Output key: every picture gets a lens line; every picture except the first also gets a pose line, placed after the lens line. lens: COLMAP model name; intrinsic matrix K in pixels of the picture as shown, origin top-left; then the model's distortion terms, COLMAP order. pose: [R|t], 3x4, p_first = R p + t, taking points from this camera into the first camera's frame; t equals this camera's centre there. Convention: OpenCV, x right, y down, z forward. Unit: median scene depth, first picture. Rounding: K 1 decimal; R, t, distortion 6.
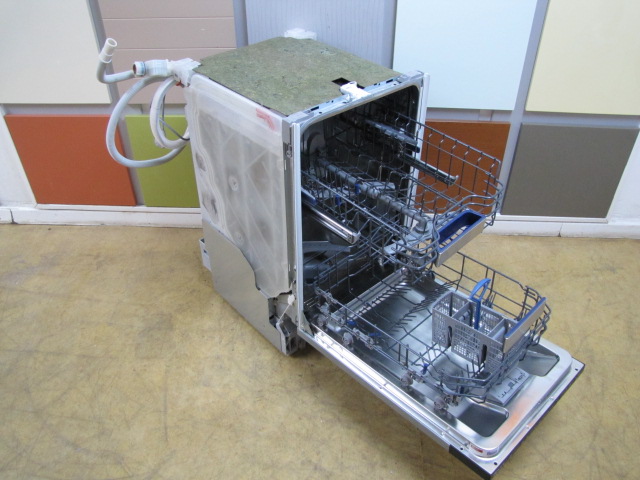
lens RADIAL K [[542.7, 0, 320.0], [0, 542.7, 240.0], [0, 0, 1]] dist [-0.186774, 0.169365]
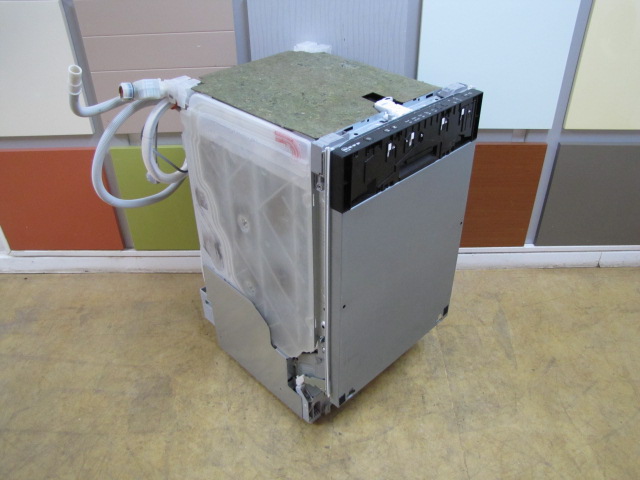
lens RADIAL K [[542.7, 0, 320.0], [0, 542.7, 240.0], [0, 0, 1]] dist [-0.186774, 0.169365]
pose [[0.999120, -0.033522, 0.025193, -0.055675], [0.034887, 0.997831, -0.055823, -0.025222], [-0.023268, 0.056653, 0.998123, 0.145379]]
